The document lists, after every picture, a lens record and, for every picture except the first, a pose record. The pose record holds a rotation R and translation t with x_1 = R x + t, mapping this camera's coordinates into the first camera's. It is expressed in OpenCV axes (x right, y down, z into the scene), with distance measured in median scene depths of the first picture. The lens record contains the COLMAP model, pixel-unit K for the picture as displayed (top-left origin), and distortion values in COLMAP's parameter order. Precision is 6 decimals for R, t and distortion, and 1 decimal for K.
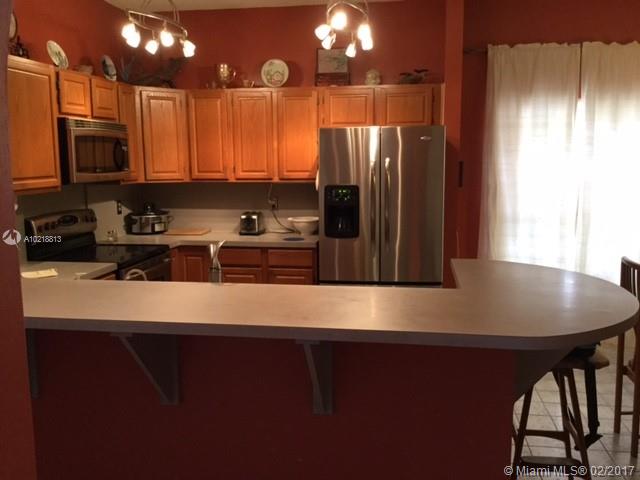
lens RADIAL K [[580.4, 0, 320.0], [0, 580.4, 240.0], [0, 0, 1]] dist [0.121521, -0.232283]
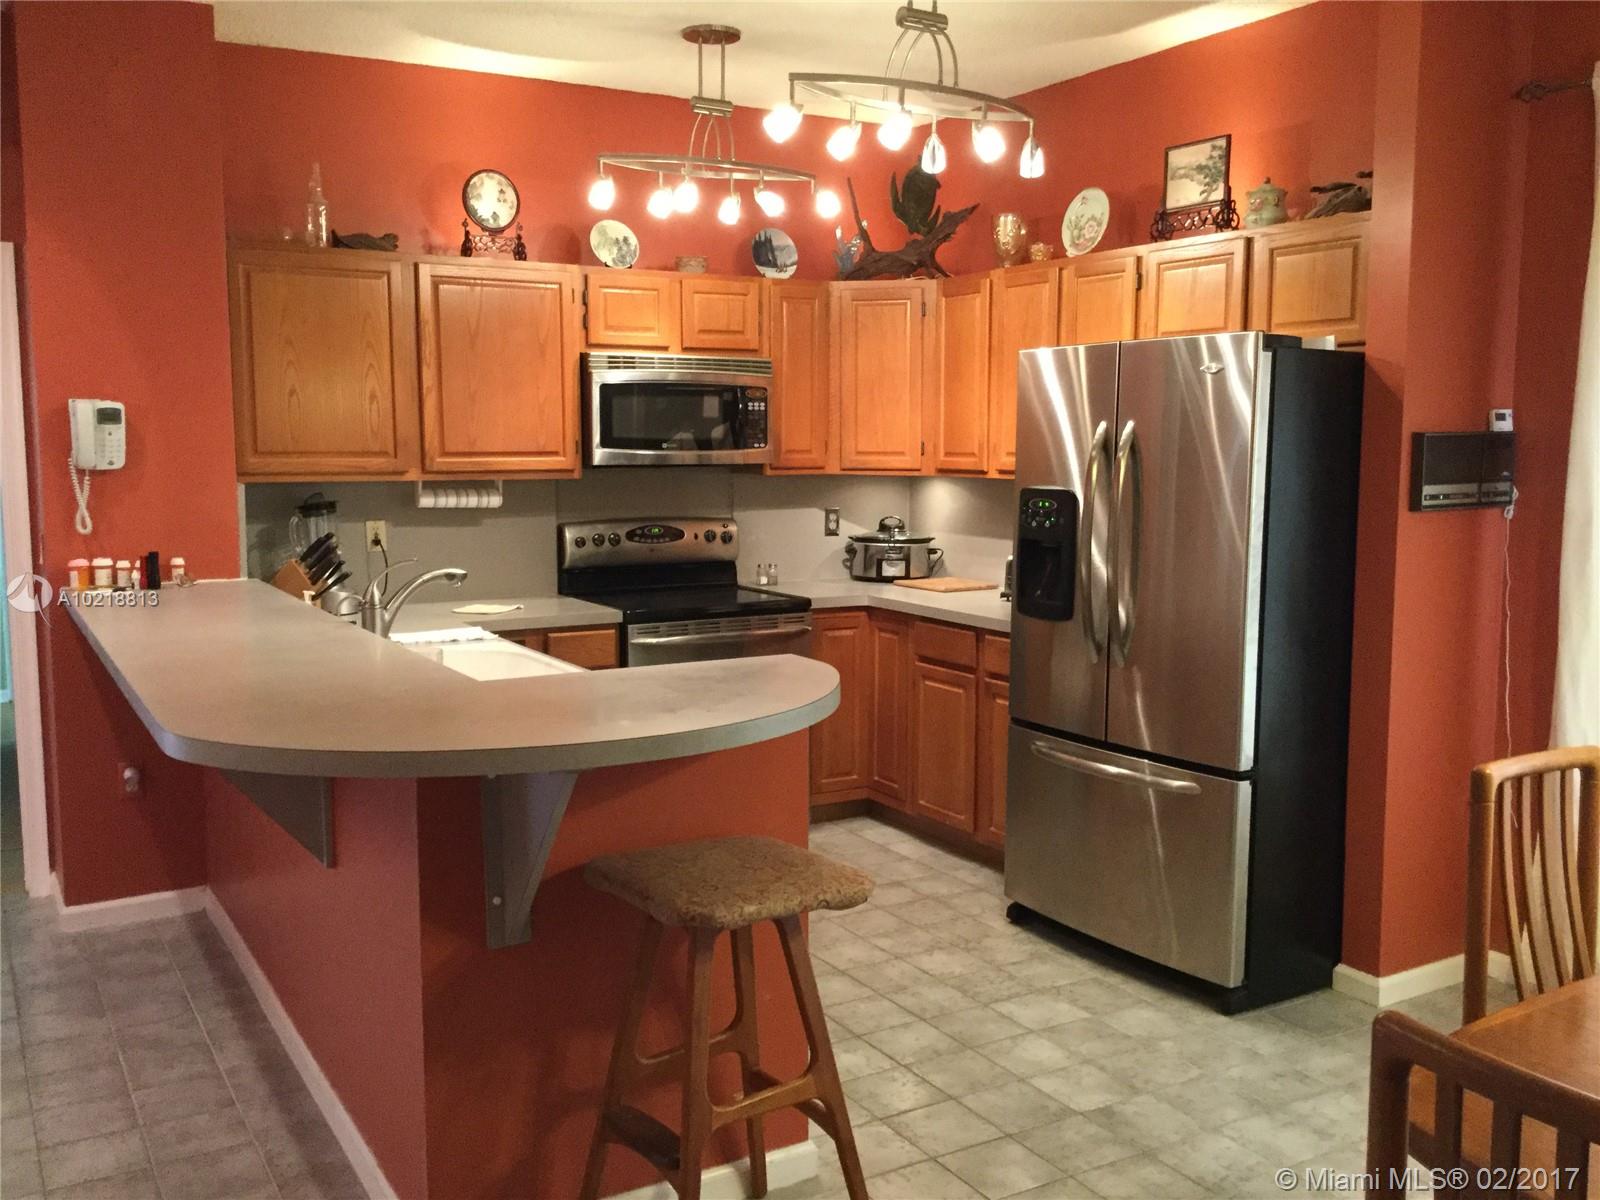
lens RADIAL K [[1451.1, 0, 800.0], [0, 1451.1, 600.0], [0, 0, 1]] dist [0.121521, -0.232283]
pose [[0.637523, 0.095590, -0.764478, 0.647179], [-0.115593, 0.992909, 0.027756, -0.022938], [0.761710, 0.070673, 0.644052, 0.195068]]
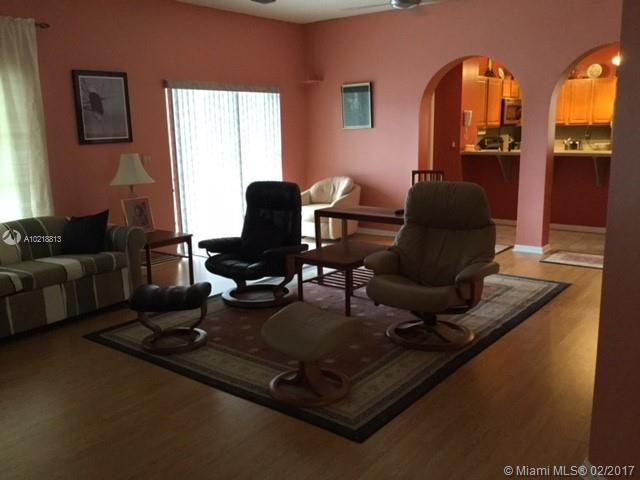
lens RADIAL K [[580.4, 0, 320.0], [0, 580.4, 240.0], [0, 0, 1]] dist [0.121521, -0.232283]
pose [[0.876593, 0.083506, -0.473932, 0.111785], [-0.056697, 0.995892, 0.070606, 0.220013], [0.477881, -0.035022, 0.877726, -1.340161]]
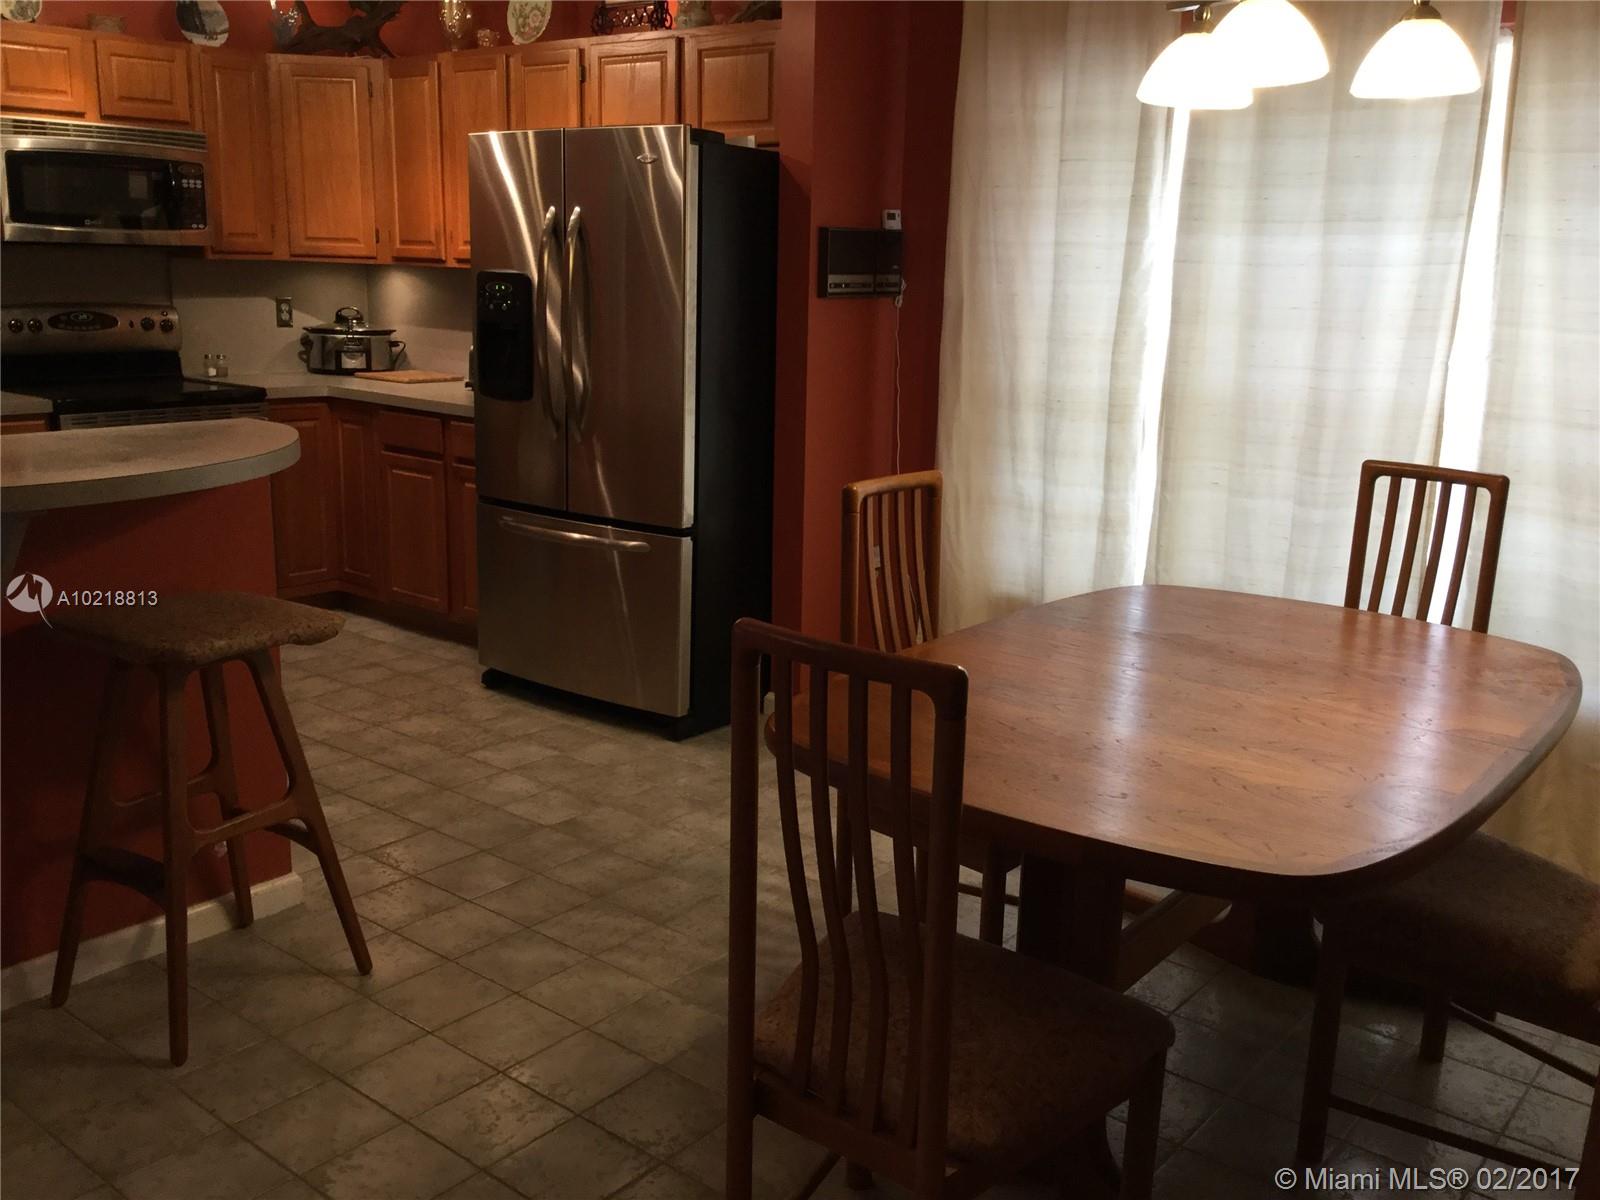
lens RADIAL K [[1451.1, 0, 800.0], [0, 1451.1, 600.0], [0, 0, 1]] dist [0.121521, -0.232283]
pose [[0.863563, 0.142743, -0.483615, 0.703259], [-0.103139, 0.988820, 0.107688, 0.004361], [0.493580, -0.043116, 0.868631, 0.151290]]
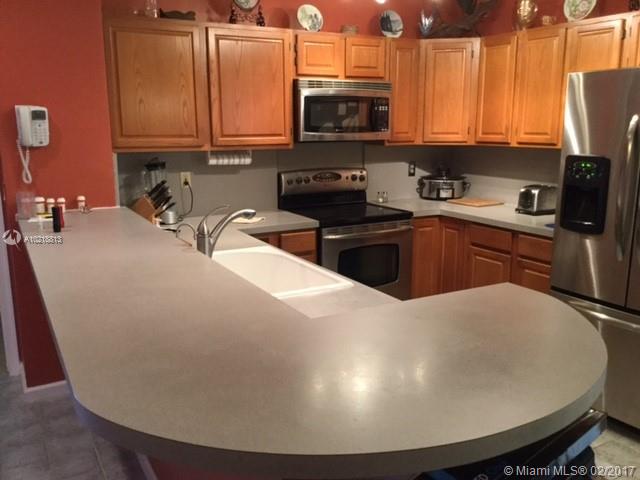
lens RADIAL K [[580.4, 0, 320.0], [0, 580.4, 240.0], [0, 0, 1]] dist [0.121521, -0.232283]
pose [[0.625813, 0.161973, -0.762970, 0.350309], [-0.113660, 0.986696, 0.116241, -0.037425], [0.771647, 0.013974, 0.635897, 0.283954]]
